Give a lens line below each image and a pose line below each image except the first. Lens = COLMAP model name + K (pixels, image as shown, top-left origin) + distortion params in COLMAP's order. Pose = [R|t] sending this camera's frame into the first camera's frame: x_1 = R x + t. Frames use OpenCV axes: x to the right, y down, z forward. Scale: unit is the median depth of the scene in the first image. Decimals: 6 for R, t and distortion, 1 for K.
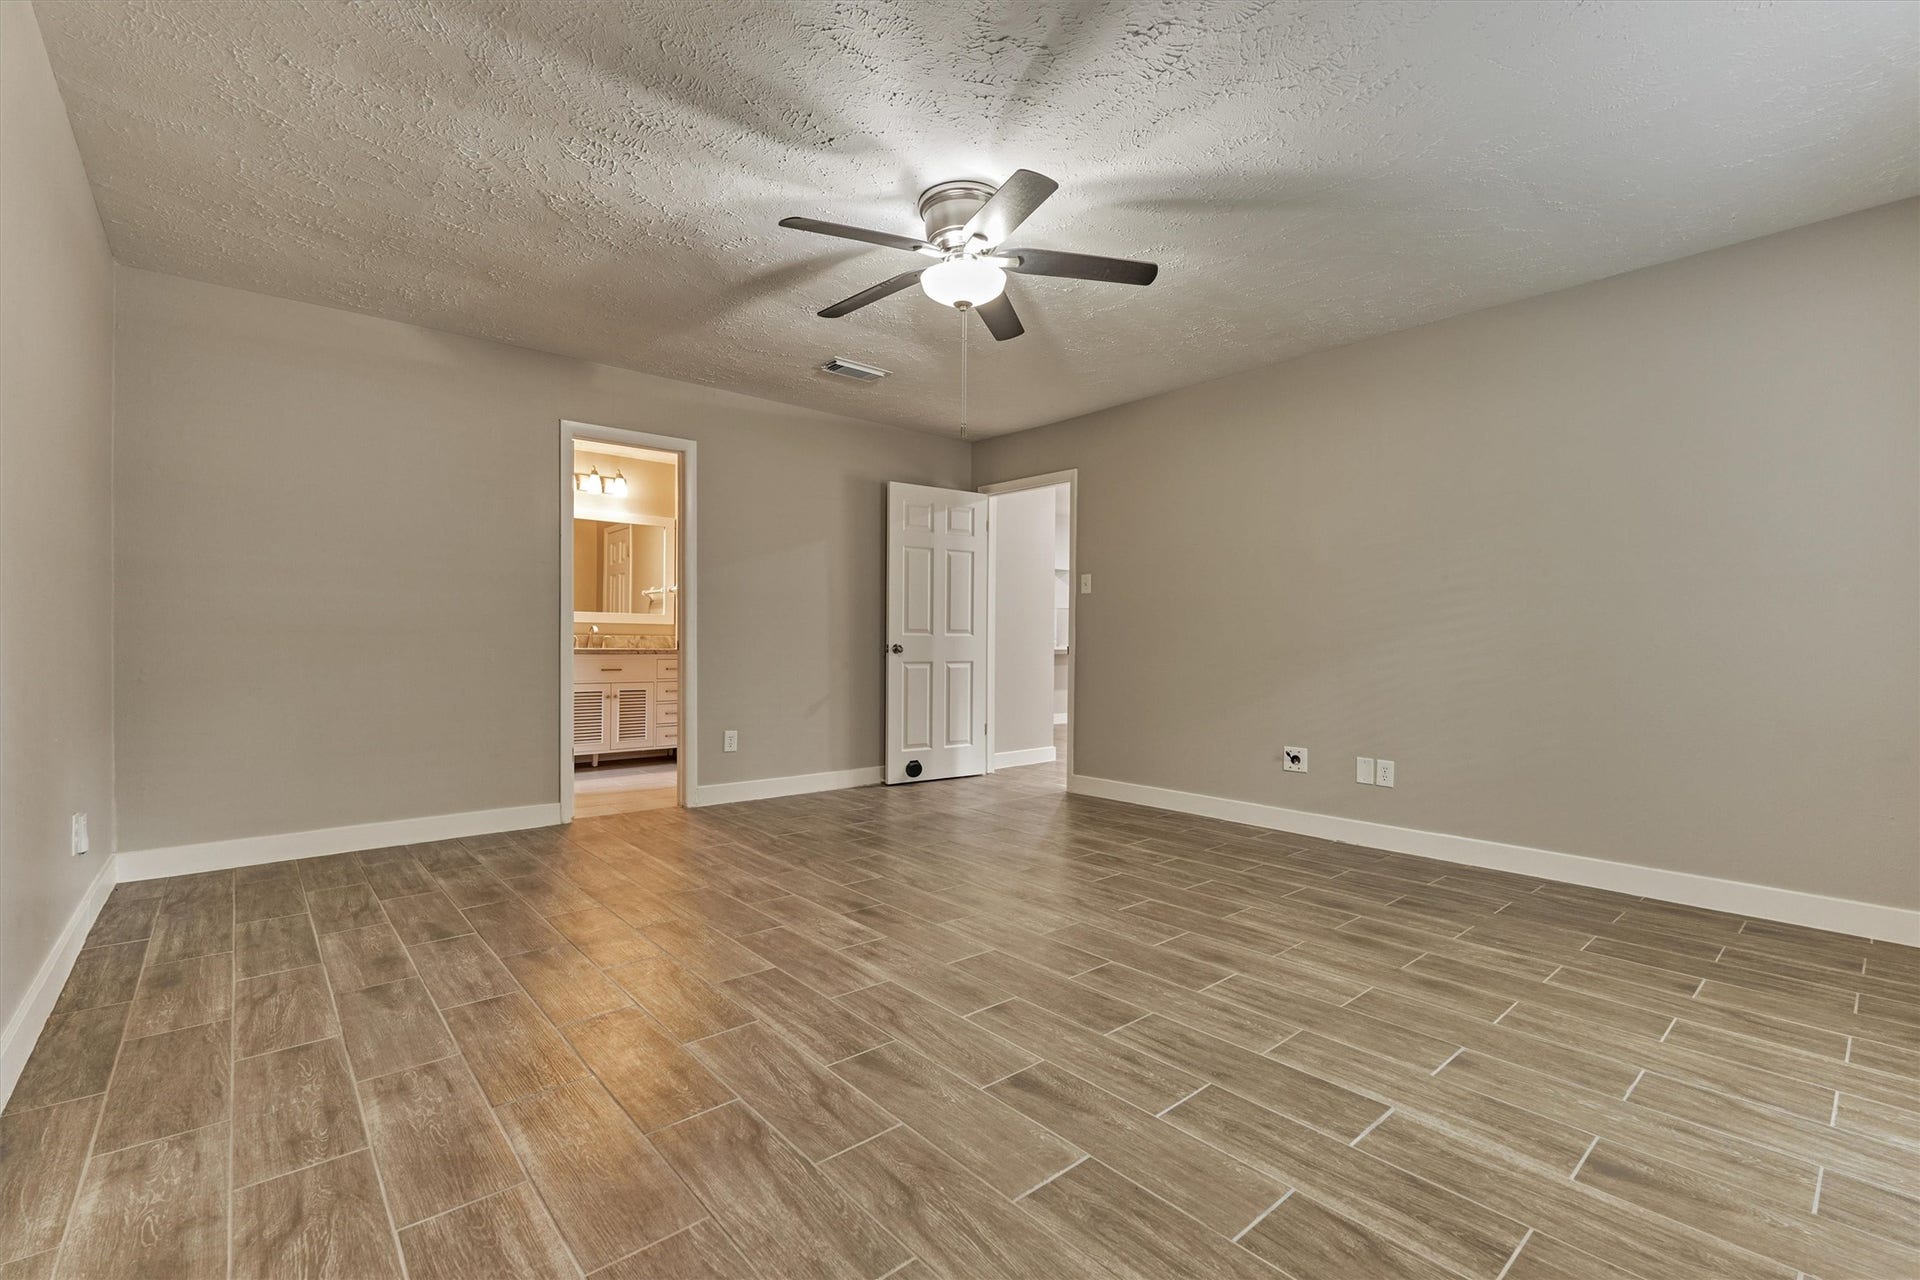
lens RADIAL K [[850.9, 0, 955.9], [0, 850.9, 638.5], [0, 0, 1]] dist [0.000057, 0.000051]
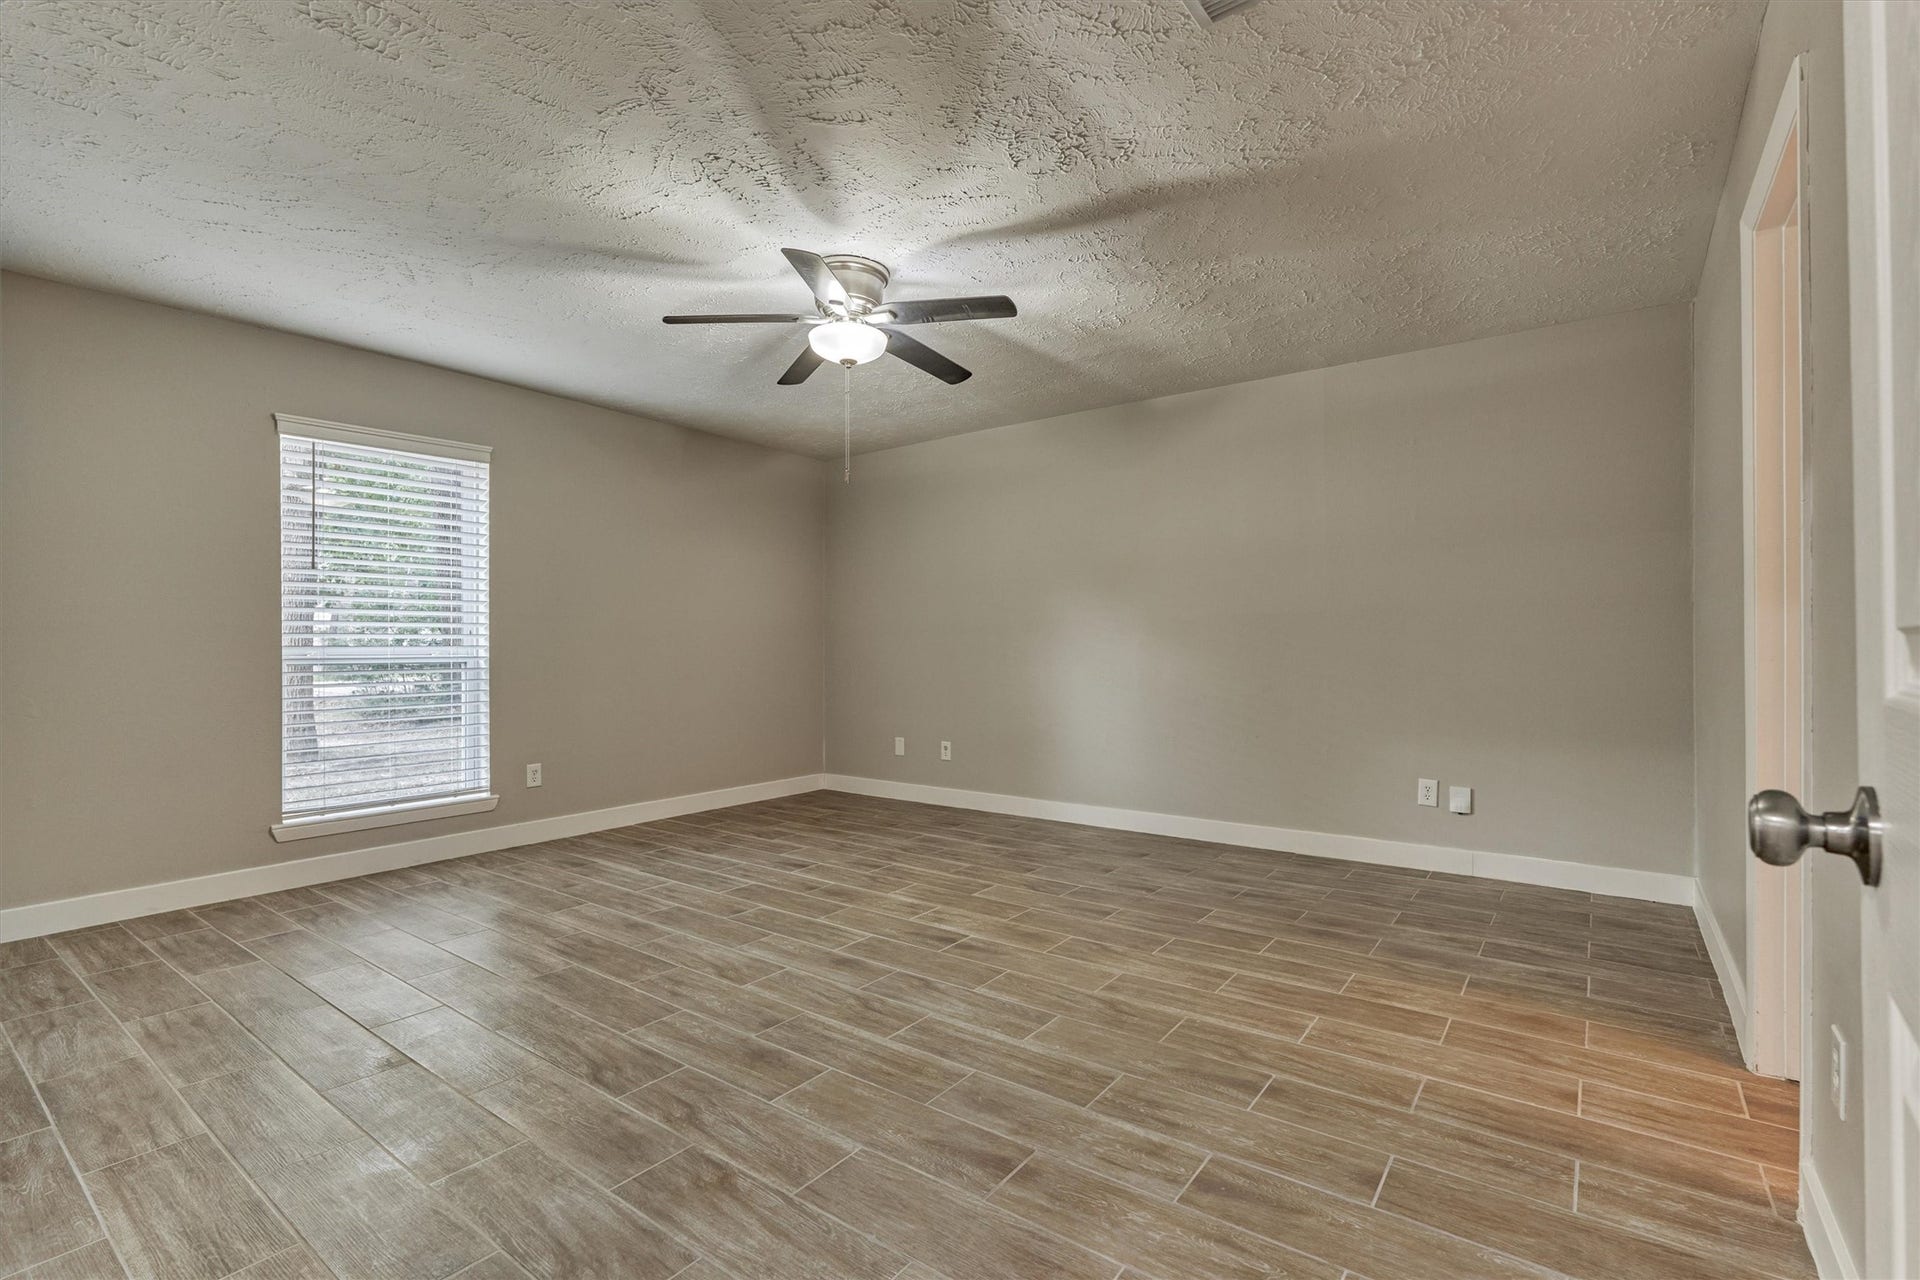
lens RADIAL K [[850.9, 0, 953.9], [0, 850.9, 647.4], [0, 0, 1]] dist [0.000057, 0.000051]
pose [[-0.976226, -0.000572, -0.216754, 0.117178], [0.001067, 0.999972, -0.007446, -0.018020], [0.216752, -0.007500, -0.976198, 2.207665]]
